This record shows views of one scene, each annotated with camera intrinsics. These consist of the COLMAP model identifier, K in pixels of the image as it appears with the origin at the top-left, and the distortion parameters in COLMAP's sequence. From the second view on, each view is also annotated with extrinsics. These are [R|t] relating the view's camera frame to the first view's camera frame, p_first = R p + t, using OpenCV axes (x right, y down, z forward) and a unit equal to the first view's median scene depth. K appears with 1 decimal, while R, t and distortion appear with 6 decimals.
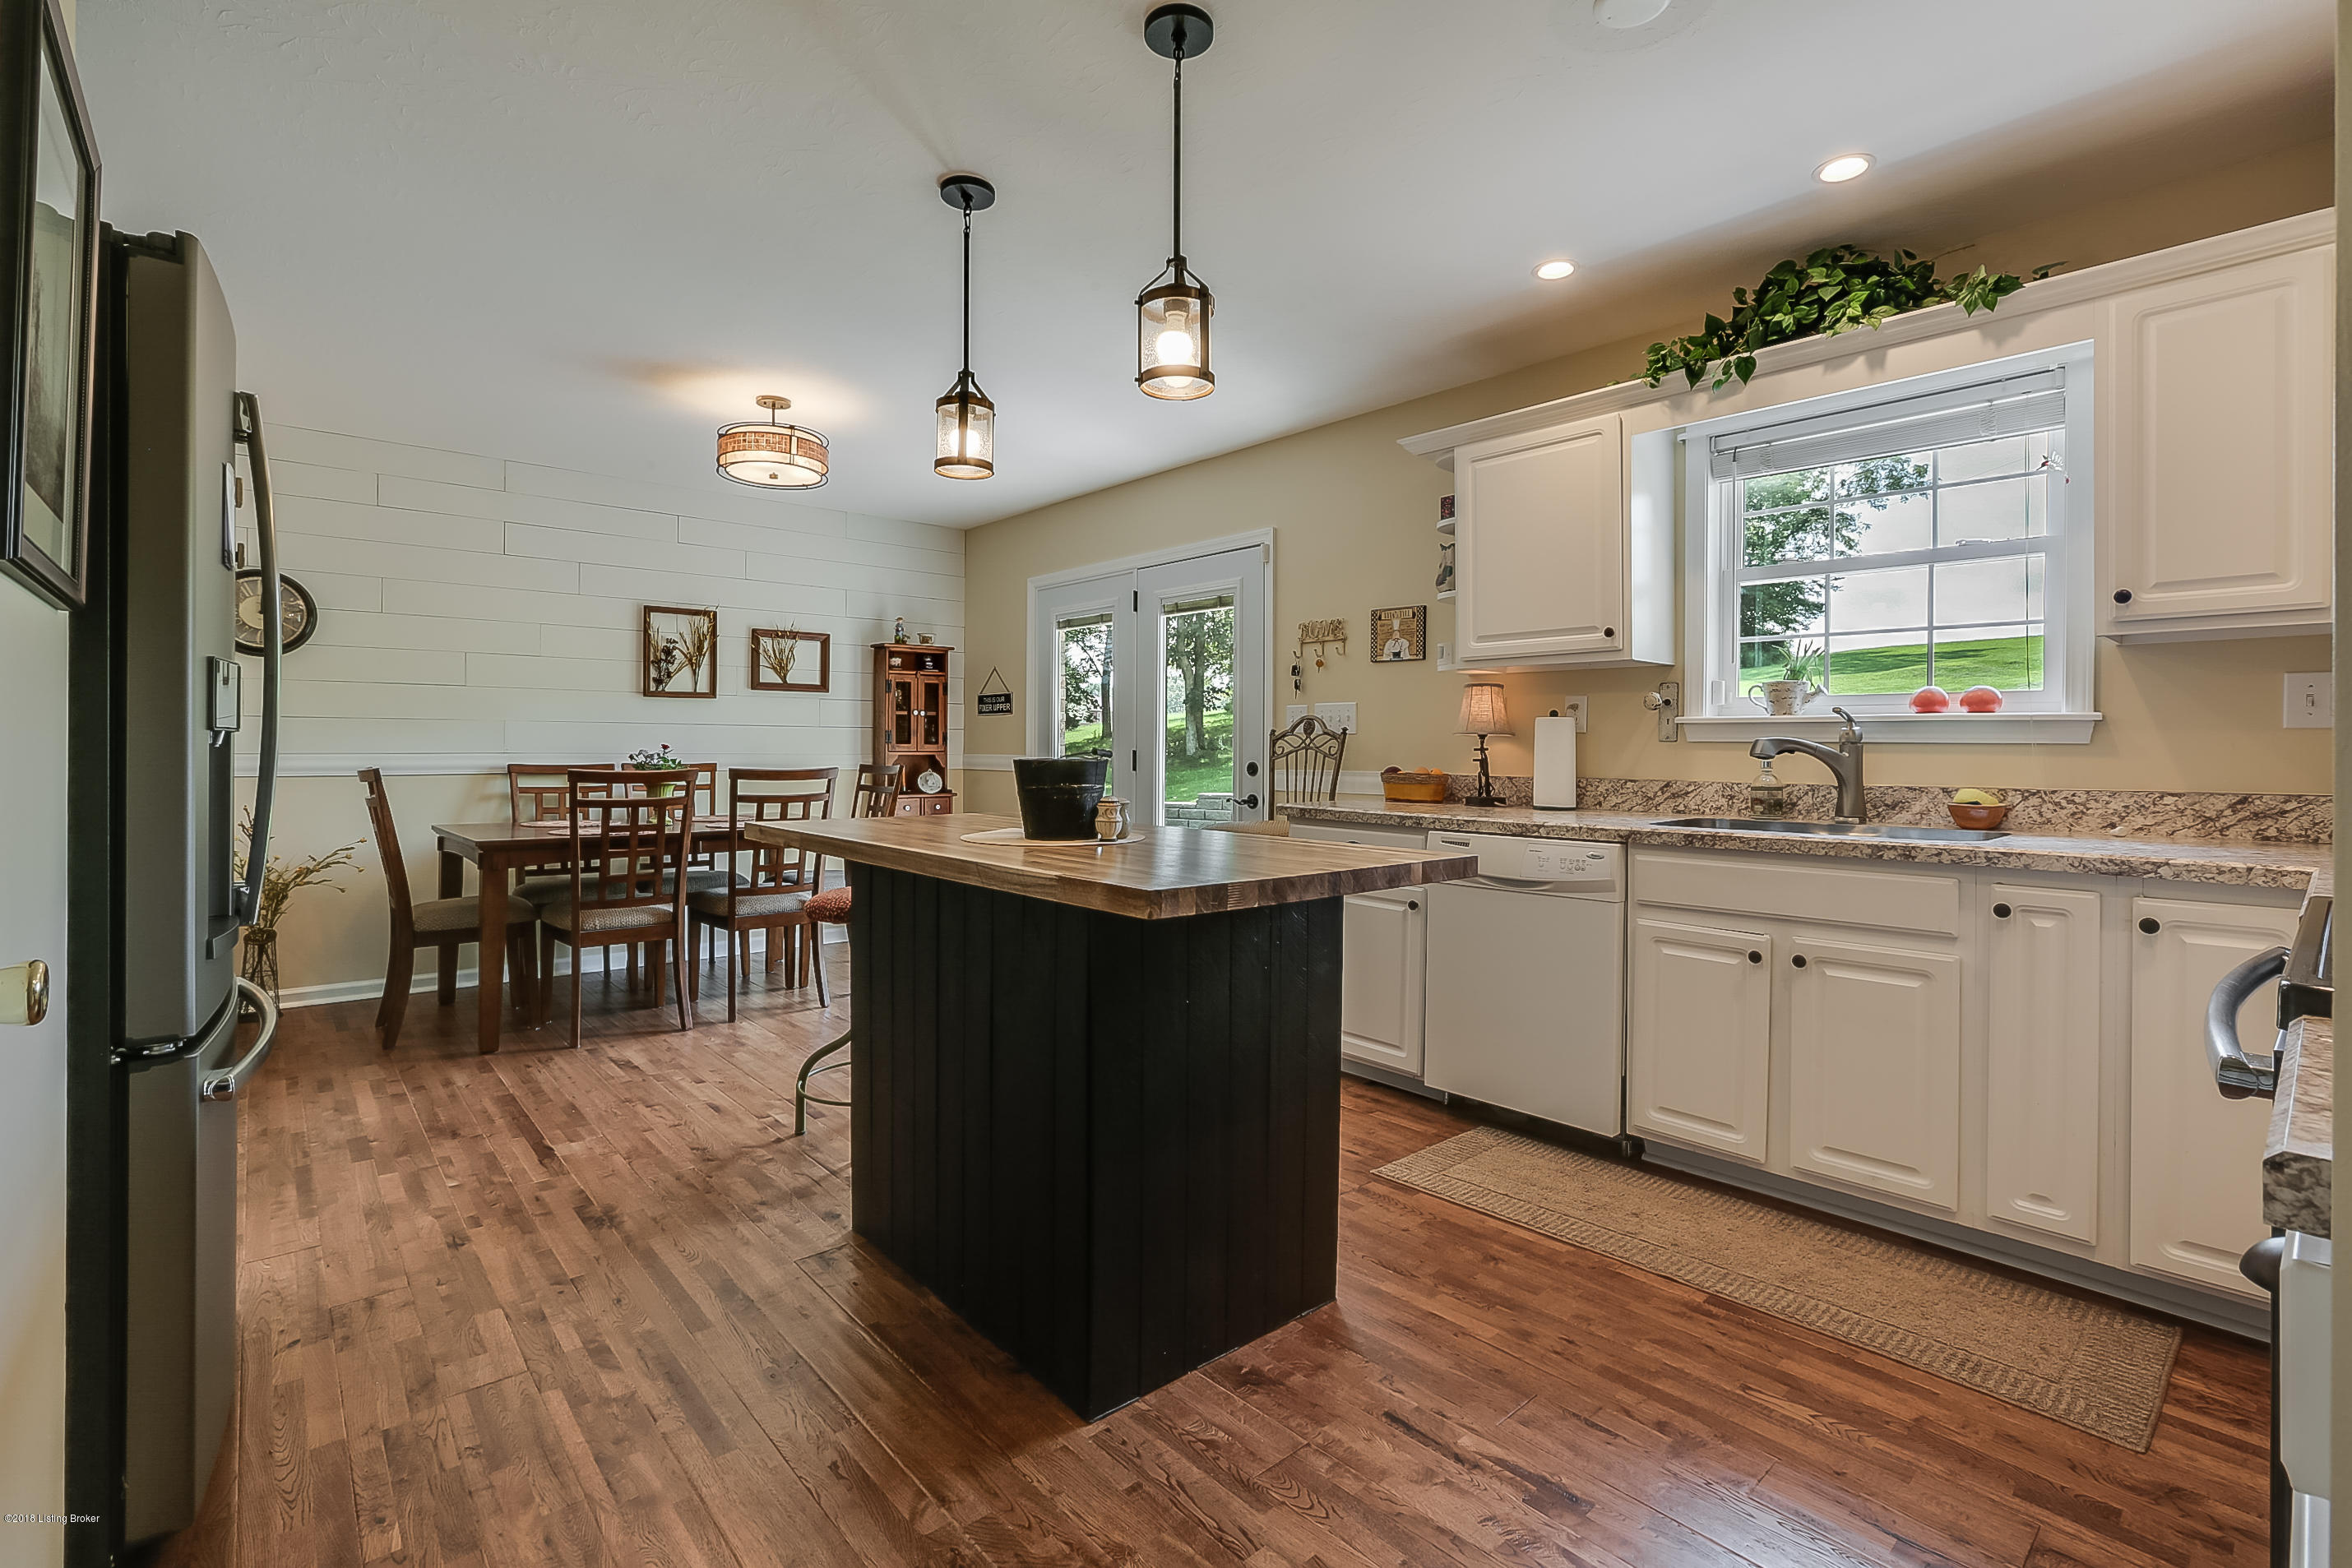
lens RADIAL K [[1071.8, 0, 1168.0], [0, 1071.8, 745.6], [0, 0, 1]] dist [-0.019425, -0.000060]
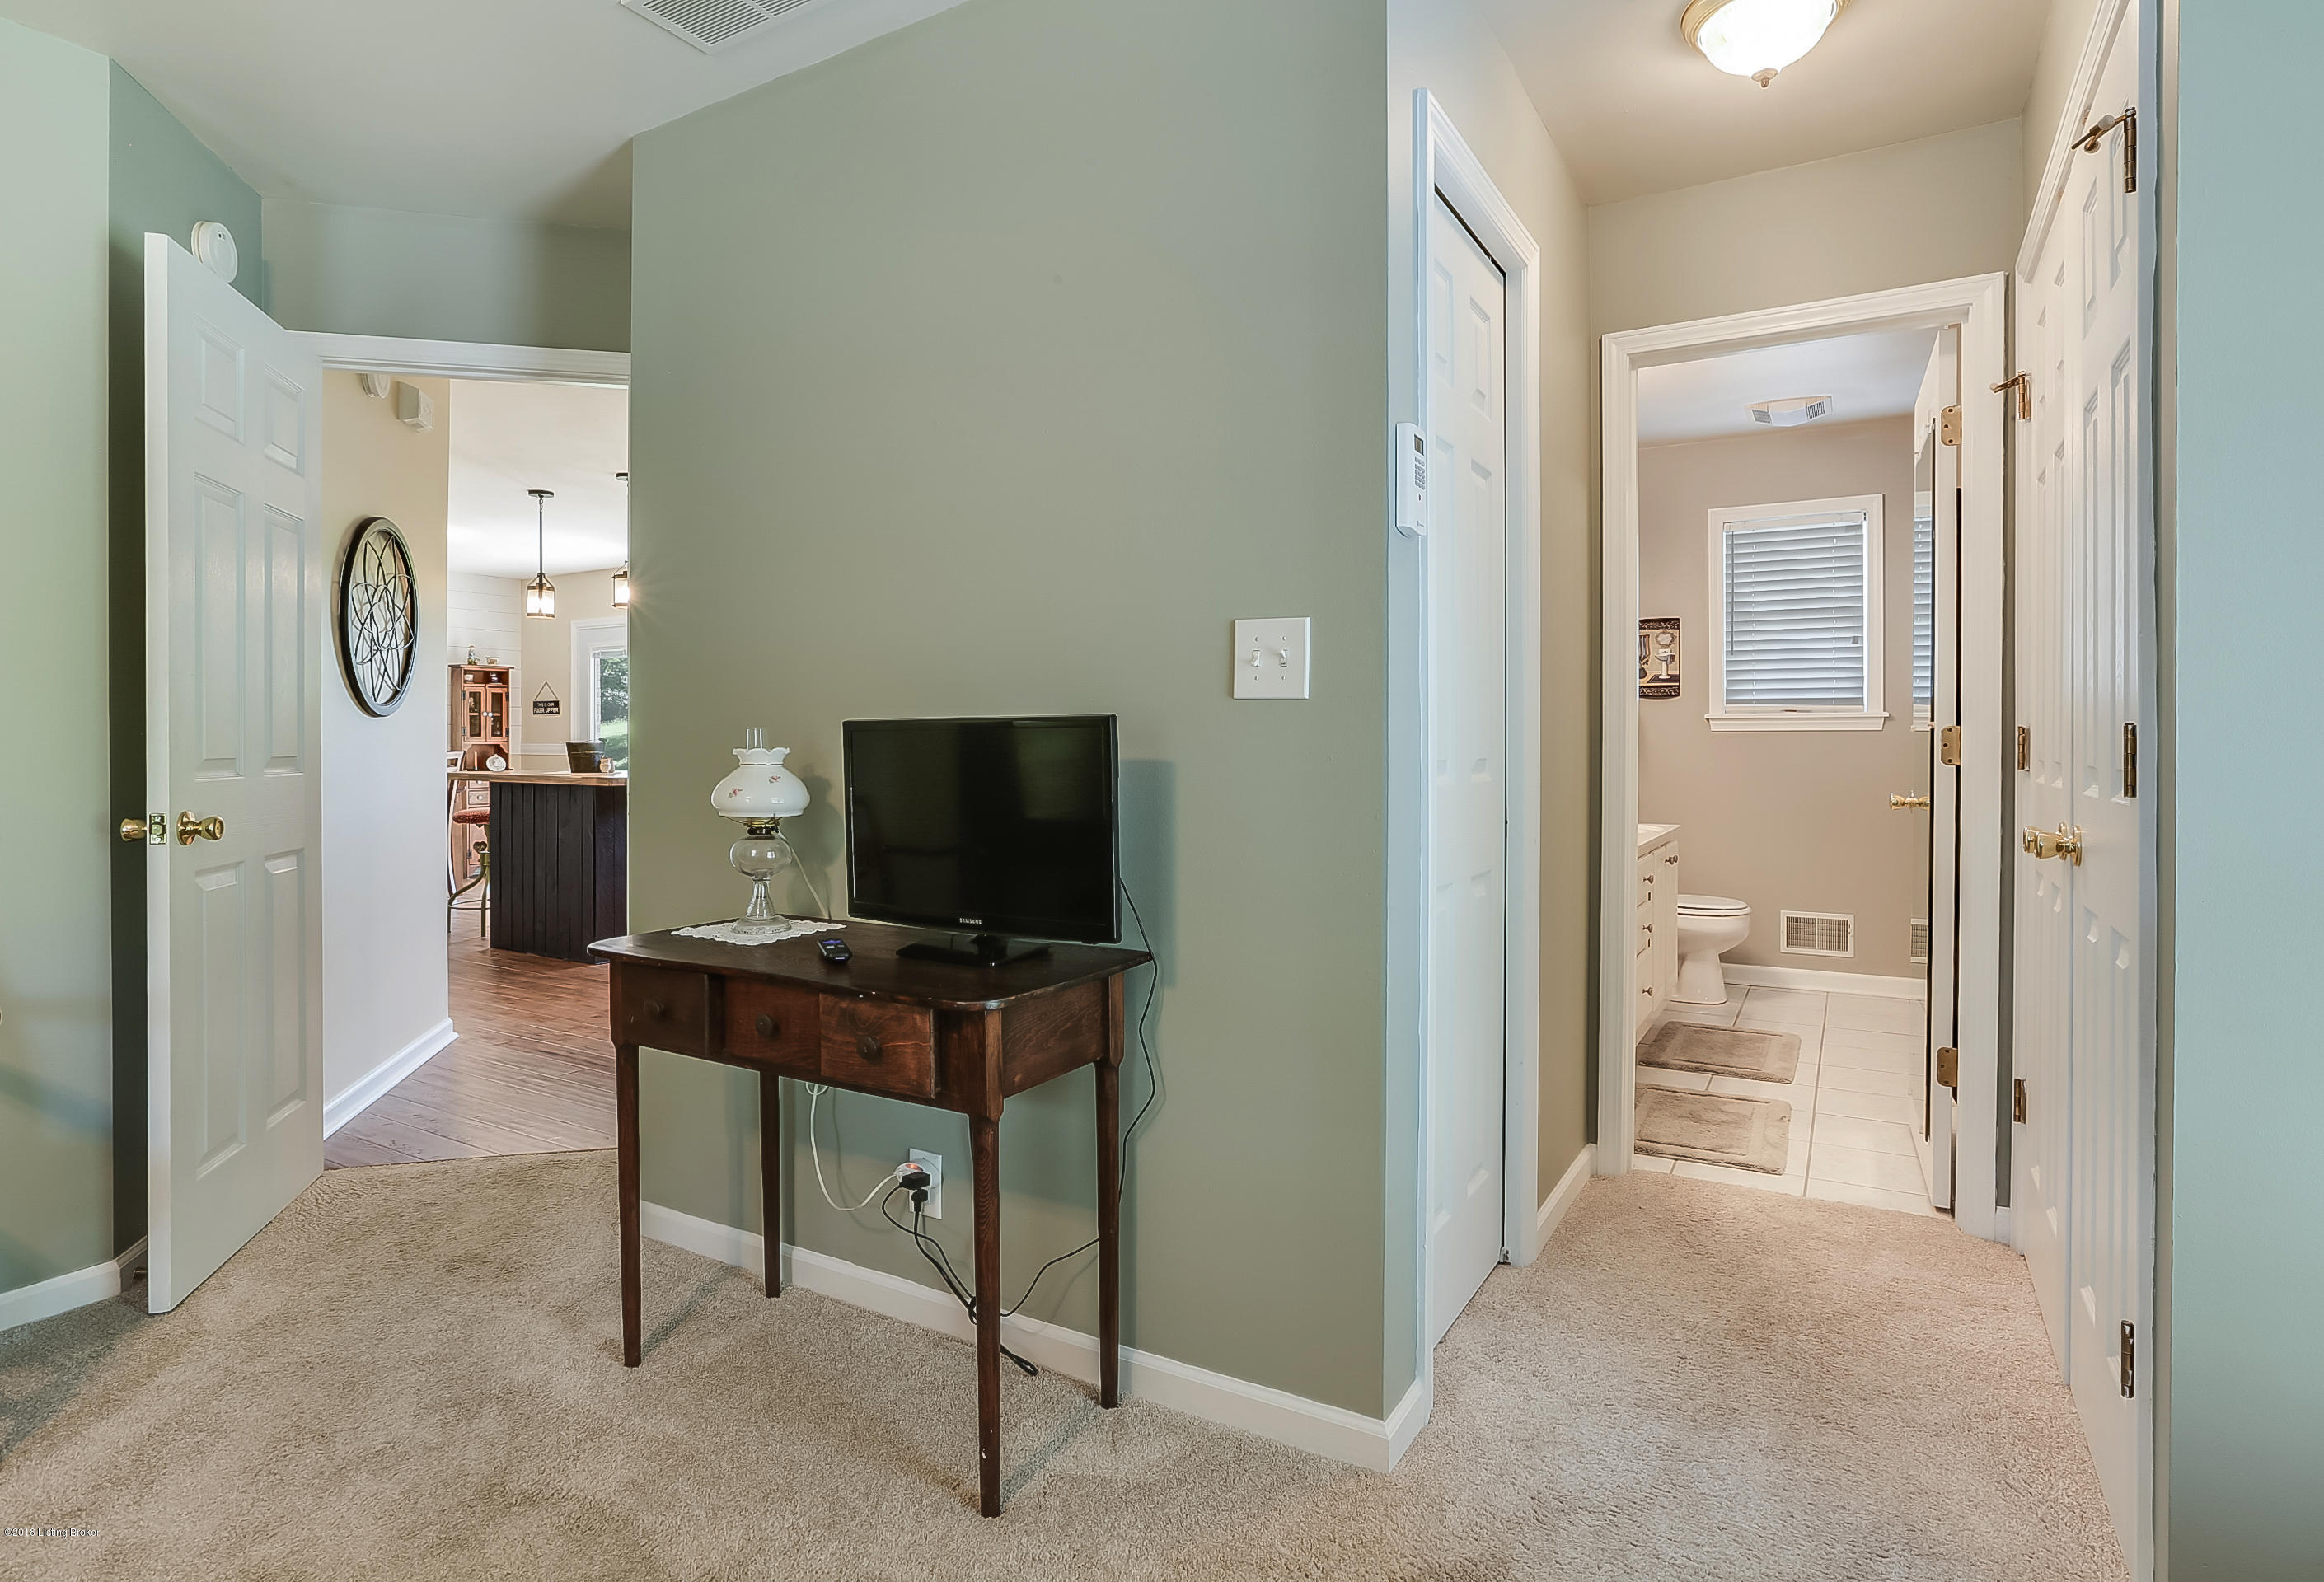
lens RADIAL K [[1225.2, 0, 1141.7], [0, 1225.2, 742.9], [0, 0, 1]] dist [0.000115, 0.000000]
pose [[0.953953, -0.007444, 0.299863, 0.104158], [0.006770, 0.999972, 0.003287, 0.007844], [-0.299879, -0.001105, 0.953977, -0.792678]]
